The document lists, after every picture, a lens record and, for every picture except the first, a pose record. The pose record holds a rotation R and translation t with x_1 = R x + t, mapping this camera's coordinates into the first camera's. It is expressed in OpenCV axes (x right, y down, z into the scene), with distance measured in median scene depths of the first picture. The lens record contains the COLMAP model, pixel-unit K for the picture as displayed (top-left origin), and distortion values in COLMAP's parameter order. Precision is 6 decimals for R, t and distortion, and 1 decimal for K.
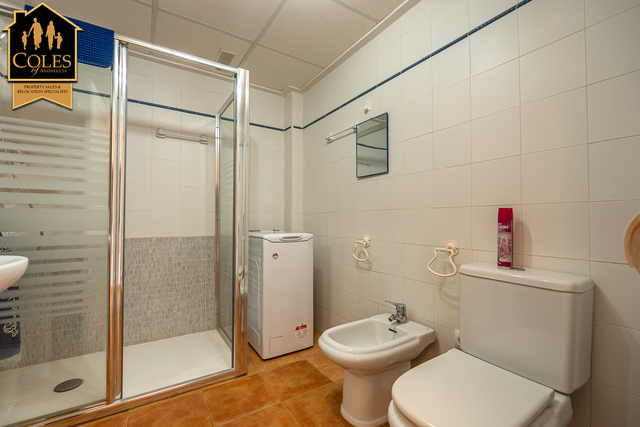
lens RADIAL K [[270.8, 0, 316.0], [0, 270.8, 215.8], [0, 0, 1]] dist [-0.007665, -0.000327]
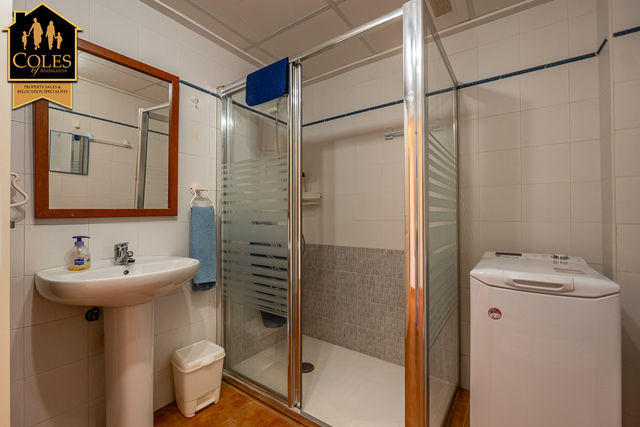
lens RADIAL K [[270.8, 0, 321.6], [0, 270.8, 214.6], [0, 0, 1]] dist [-0.007665, -0.000327]
pose [[0.383138, -0.012348, -0.923609, 0.177161], [0.014934, 0.999863, -0.007172, -0.035048], [0.923570, -0.011045, 0.383270, 0.451596]]
